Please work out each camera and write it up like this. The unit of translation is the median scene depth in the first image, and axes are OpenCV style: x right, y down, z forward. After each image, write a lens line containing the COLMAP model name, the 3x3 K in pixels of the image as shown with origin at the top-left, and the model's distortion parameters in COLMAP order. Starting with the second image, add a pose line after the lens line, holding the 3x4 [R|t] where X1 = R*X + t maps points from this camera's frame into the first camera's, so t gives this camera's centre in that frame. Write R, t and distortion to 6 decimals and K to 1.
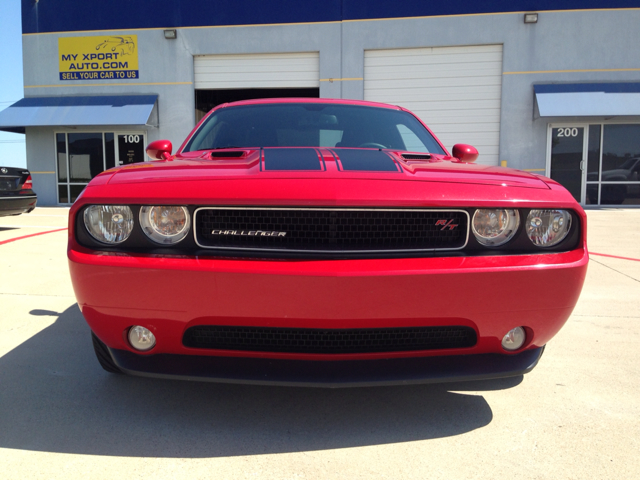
lens RADIAL K [[593.6, 0, 320.4], [0, 593.6, 241.6], [0, 0, 1]] dist [0.055657, 0.000000]
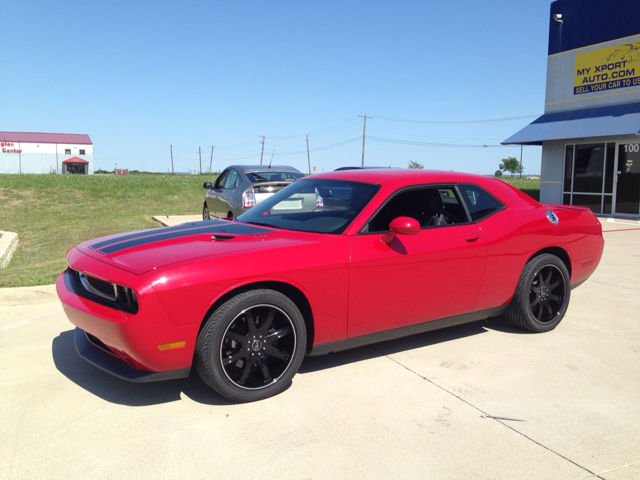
lens RADIAL K [[593.6, 0, 322.5], [0, 593.6, 238.6], [0, 0, 1]] dist [0.055657, 0.000000]
pose [[0.584122, 0.089169, -0.806753, 0.185837], [-0.086573, 0.995122, 0.047307, -0.030799], [0.807036, 0.042210, 0.588992, 0.039338]]
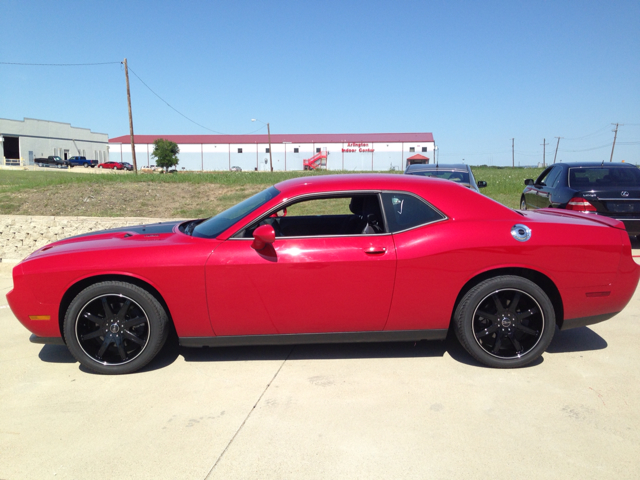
lens RADIAL K [[593.6, 0, 318.1], [0, 593.6, 242.7], [0, 0, 1]] dist [0.055657, 0.000000]
pose [[0.038727, 0.122163, -0.991754, 0.257347], [-0.094697, 0.988481, 0.118062, -0.055679], [0.994753, 0.089344, 0.049850, 0.224065]]
